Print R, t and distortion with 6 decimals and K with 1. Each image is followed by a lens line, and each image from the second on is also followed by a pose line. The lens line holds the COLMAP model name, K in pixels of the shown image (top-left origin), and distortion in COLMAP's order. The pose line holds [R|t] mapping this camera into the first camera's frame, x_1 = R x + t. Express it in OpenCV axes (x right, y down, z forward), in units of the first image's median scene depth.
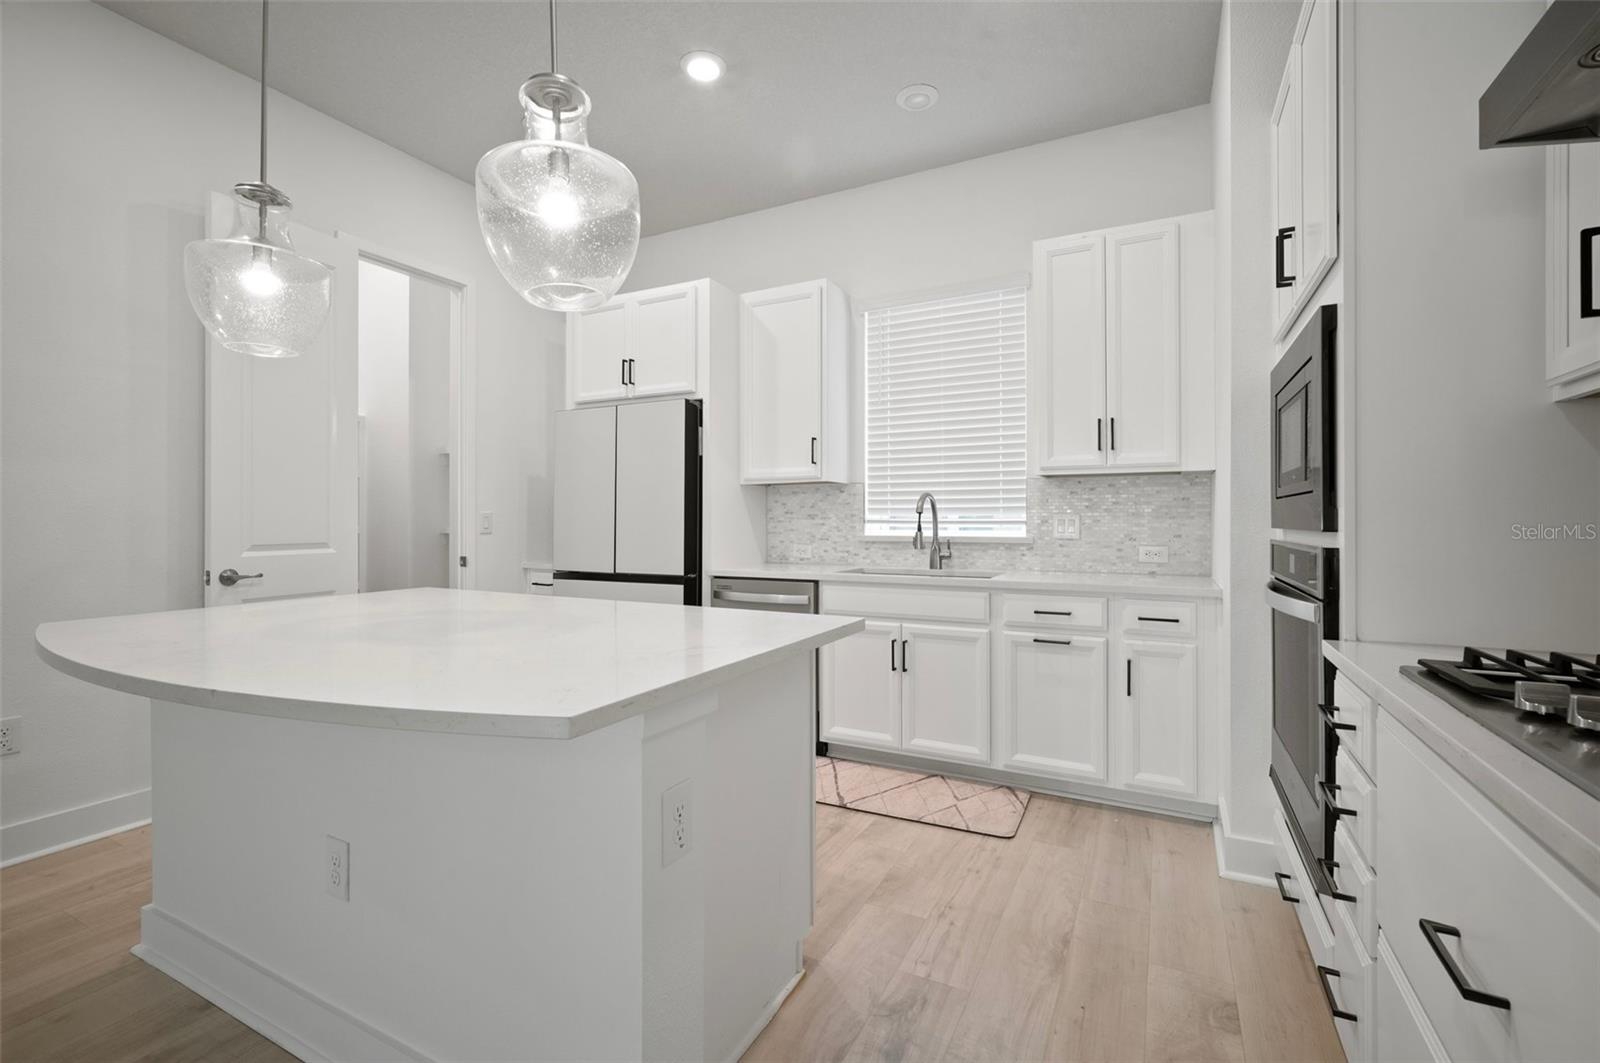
lens RADIAL K [[691.1, 0, 798.3], [0, 691.1, 518.3], [0, 0, 1]] dist [-0.012145, 0.002305]
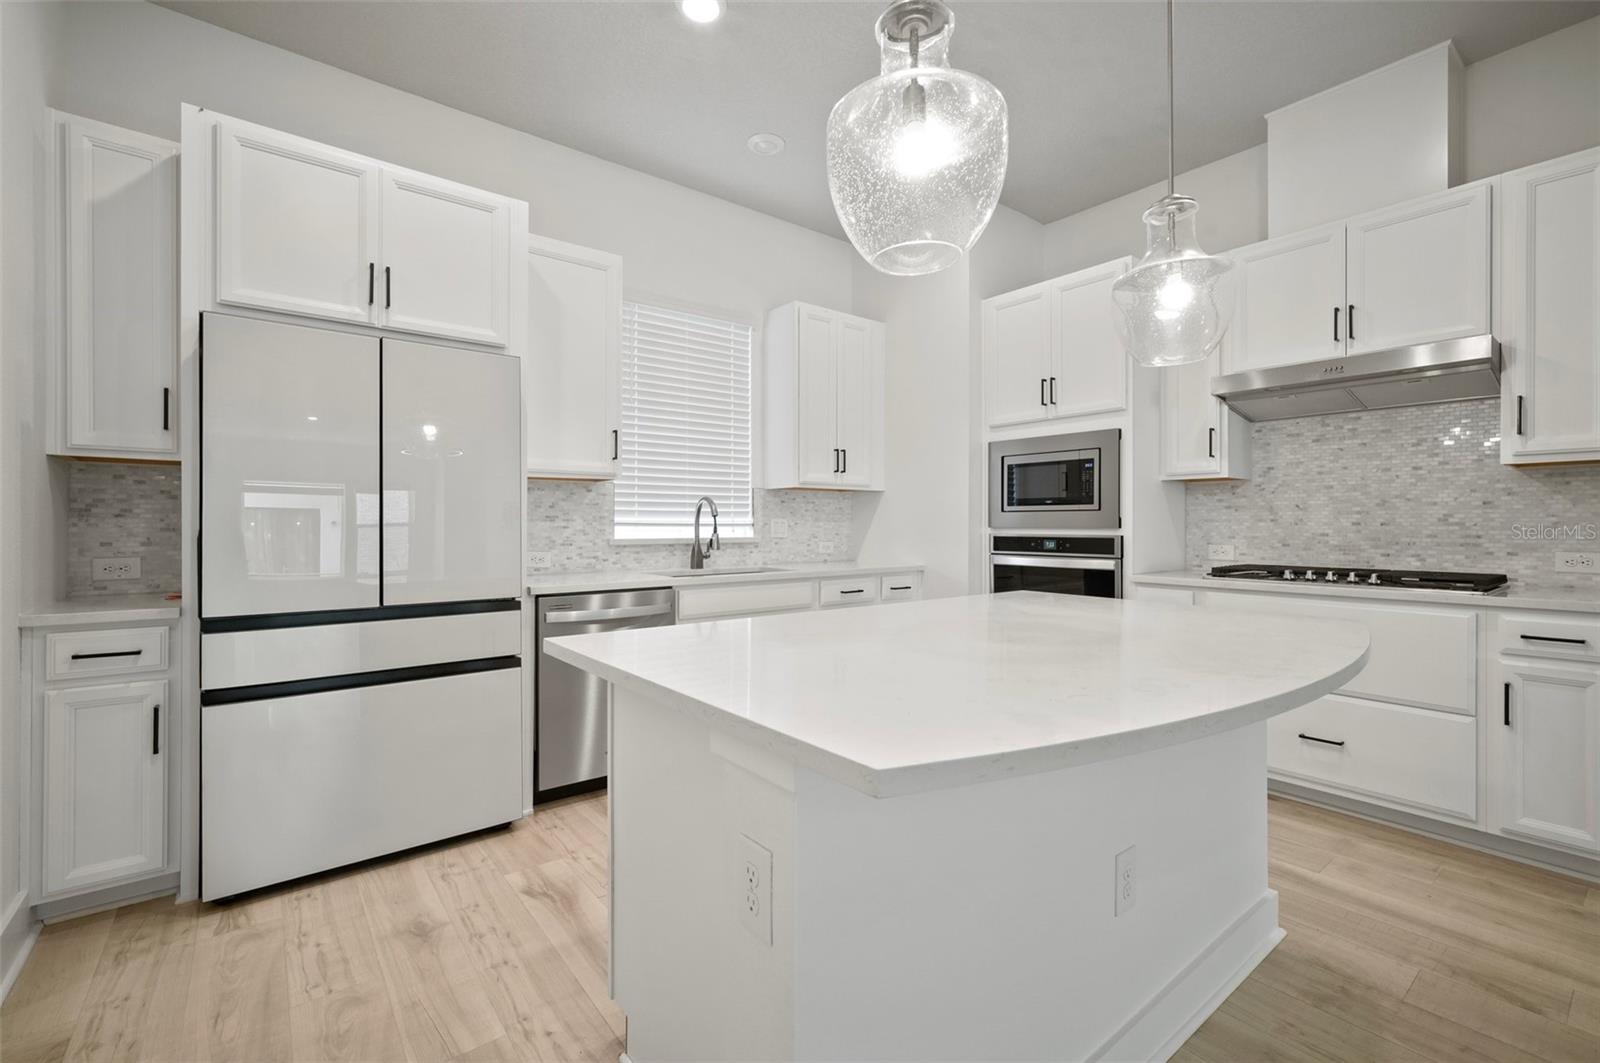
lens RADIAL K [[691.1, 0, 798.9], [0, 691.1, 531.0], [0, 0, 1]] dist [-0.012145, 0.002305]
pose [[0.413681, -0.008964, 0.910378, -0.739847], [-0.004215, 0.999922, 0.011761, 0.002218], [-0.910412, -0.008702, 0.413611, 0.438167]]
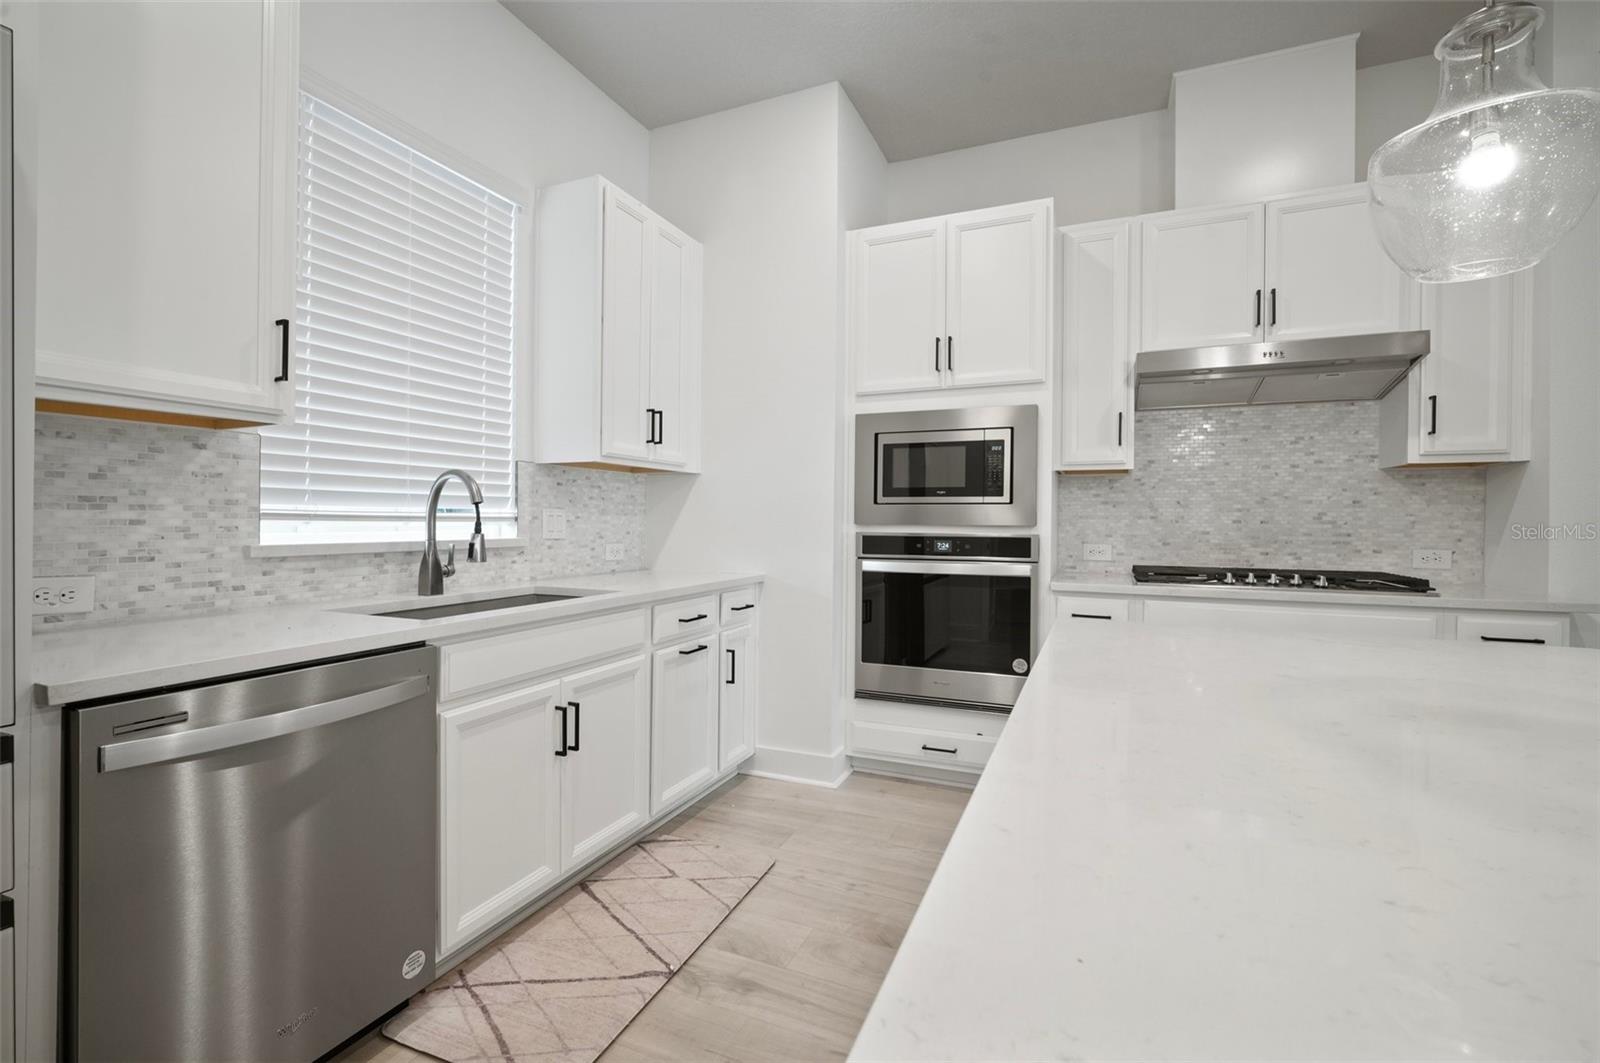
lens RADIAL K [[691.1, 0, 803.5], [0, 691.1, 523.1], [0, 0, 1]] dist [-0.012145, 0.002305]
pose [[-0.073048, -0.004635, 0.997318, -0.453928], [-0.010498, 0.999937, 0.003879, 0.004363], [-0.997273, -0.010186, -0.073092, 0.752874]]
